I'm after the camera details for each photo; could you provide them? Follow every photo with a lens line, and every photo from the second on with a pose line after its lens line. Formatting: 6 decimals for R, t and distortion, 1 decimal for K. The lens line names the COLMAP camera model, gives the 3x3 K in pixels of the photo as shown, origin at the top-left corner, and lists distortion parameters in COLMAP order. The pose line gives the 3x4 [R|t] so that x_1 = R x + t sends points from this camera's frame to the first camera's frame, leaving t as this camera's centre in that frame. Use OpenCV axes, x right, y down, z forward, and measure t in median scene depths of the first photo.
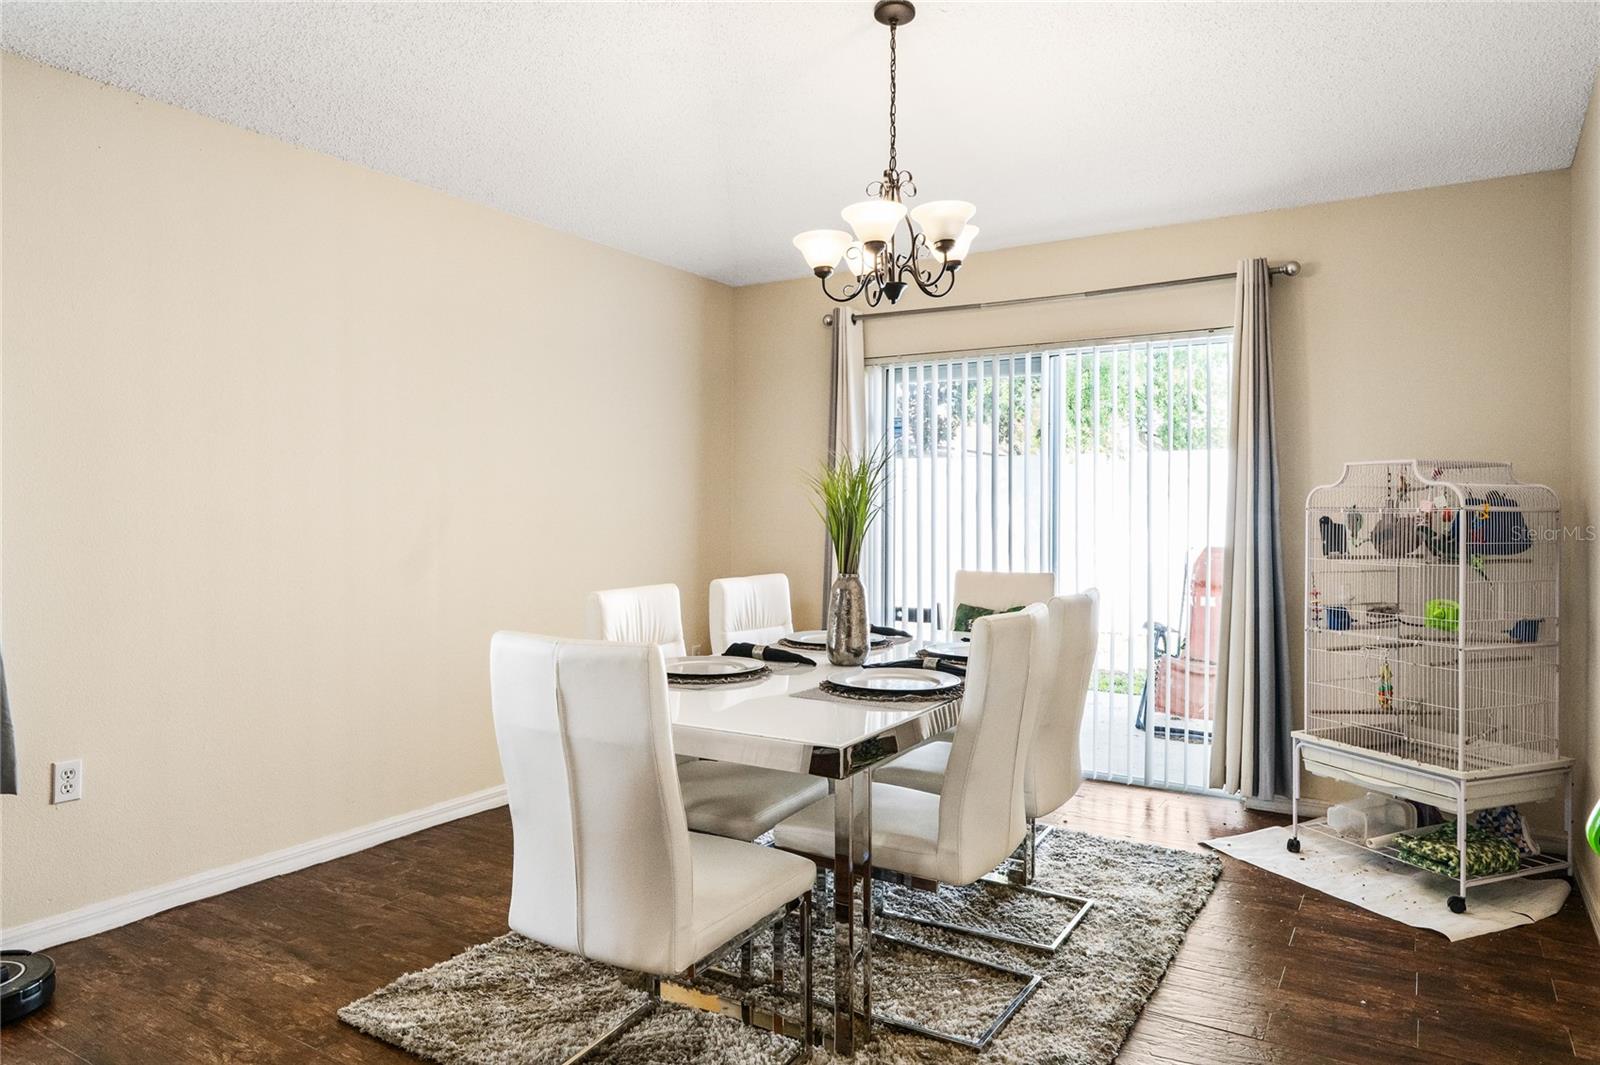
lens RADIAL K [[1008.2, 0, 800.0], [0, 1008.2, 532.5], [0, 0, 1]] dist [0.000440, 0.000076]
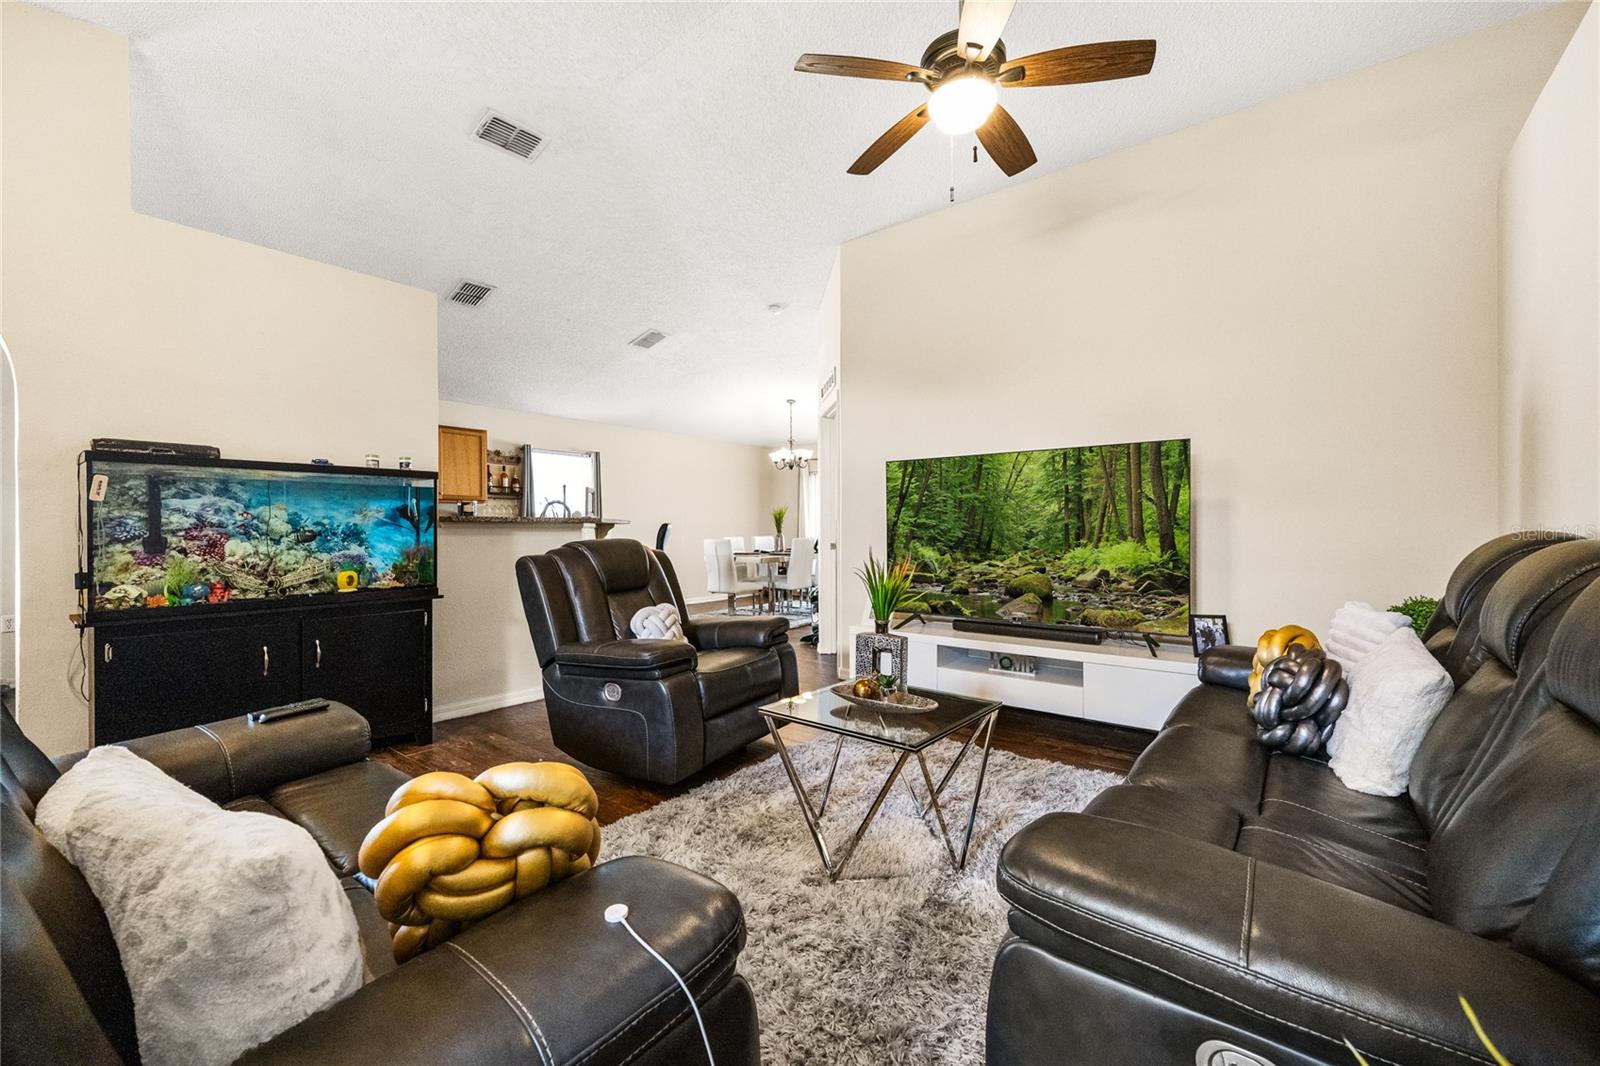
lens RADIAL K [[648.4, 0, 821.6], [0, 648.4, 538.6], [0, 0, 1]] dist [0.023588, -0.000030]
pose [[0.998848, 0.008741, -0.047193, 0.353213], [-0.006682, 0.999026, 0.043605, -0.063355], [0.047528, -0.043240, 0.997934, -1.736427]]
